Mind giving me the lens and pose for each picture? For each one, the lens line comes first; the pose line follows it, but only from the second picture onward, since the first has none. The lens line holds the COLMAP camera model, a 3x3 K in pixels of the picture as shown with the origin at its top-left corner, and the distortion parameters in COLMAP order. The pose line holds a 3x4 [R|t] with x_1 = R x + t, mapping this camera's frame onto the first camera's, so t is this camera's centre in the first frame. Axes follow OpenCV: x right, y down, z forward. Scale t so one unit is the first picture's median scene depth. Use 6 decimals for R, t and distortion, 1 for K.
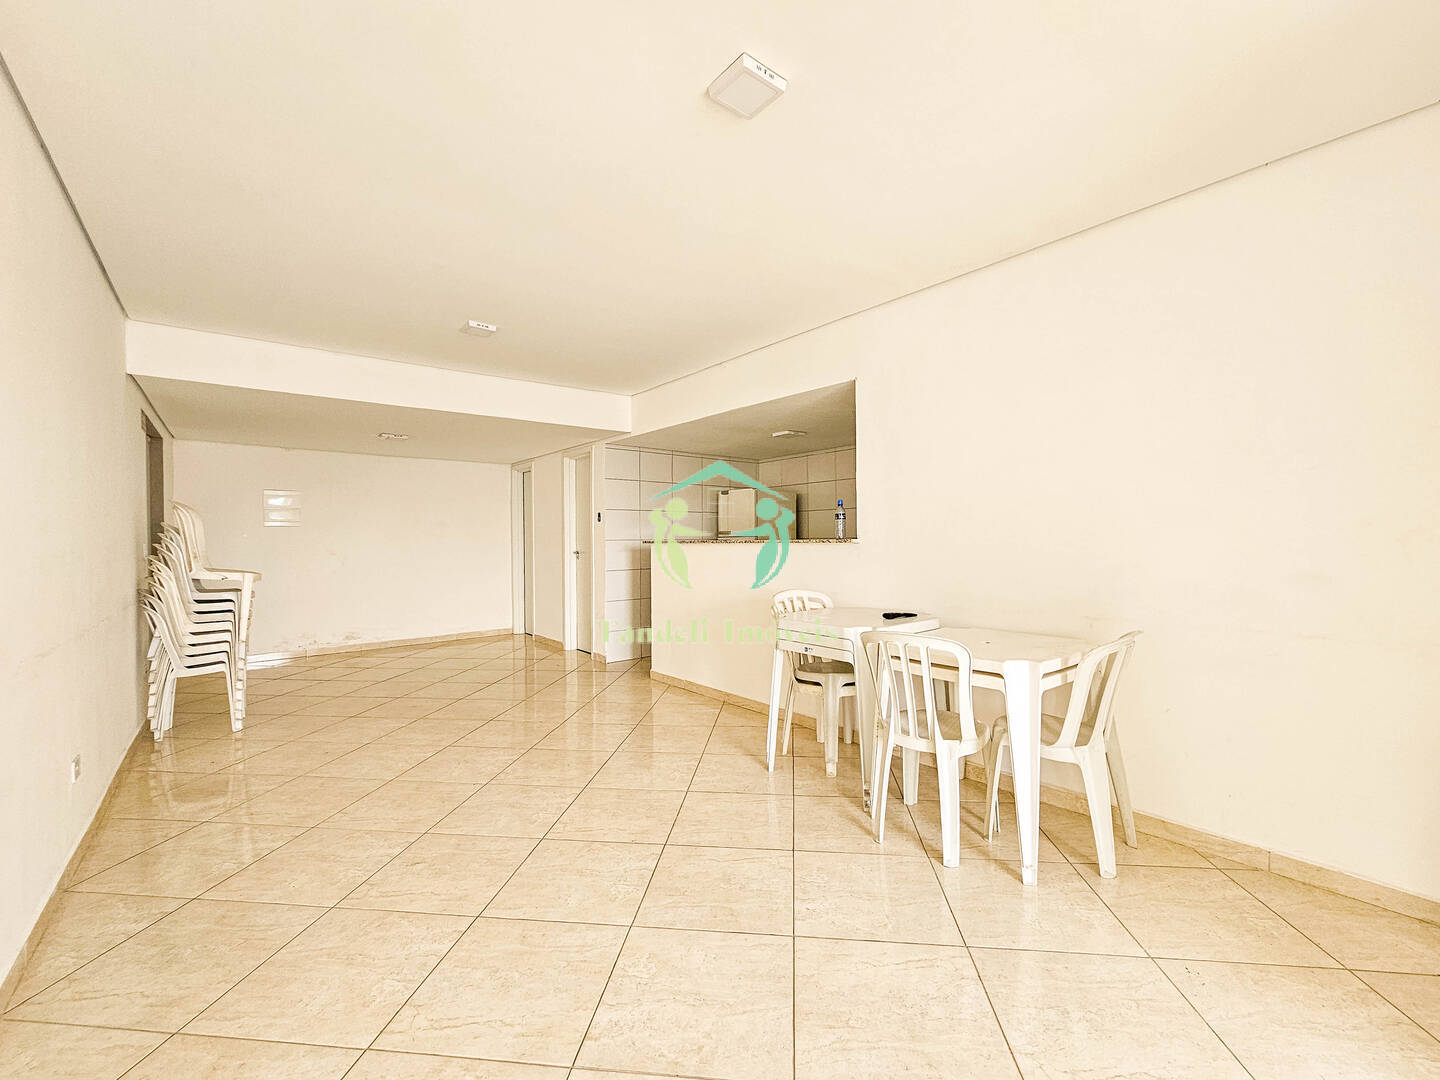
lens RADIAL K [[594.2, 0, 720.0], [0, 594.2, 540.0], [0, 0, 1]] dist [-0.001470, 0.002591]
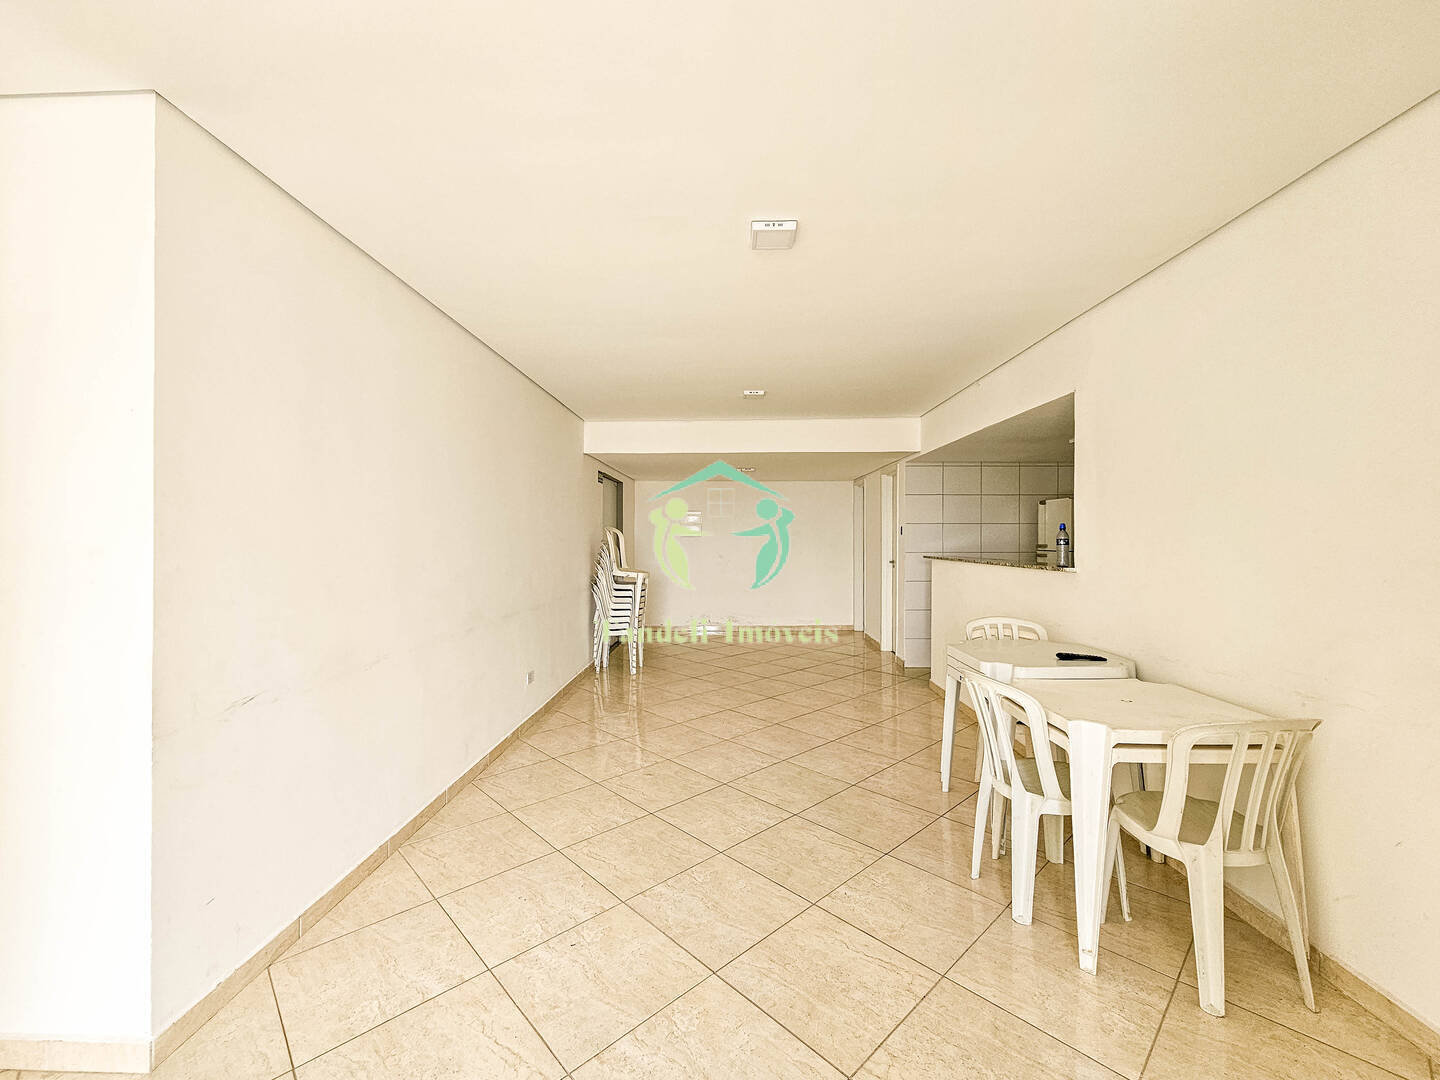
lens RADIAL K [[574.1, 0, 720.0], [0, 574.1, 540.0], [0, 0, 1]] dist [0.003102, 0.000848]
pose [[0.770659, 0.006379, -0.637216, 0.336296], [-0.004288, 0.999979, 0.004825, -0.041138], [0.637234, -0.000987, 0.770670, -0.017107]]
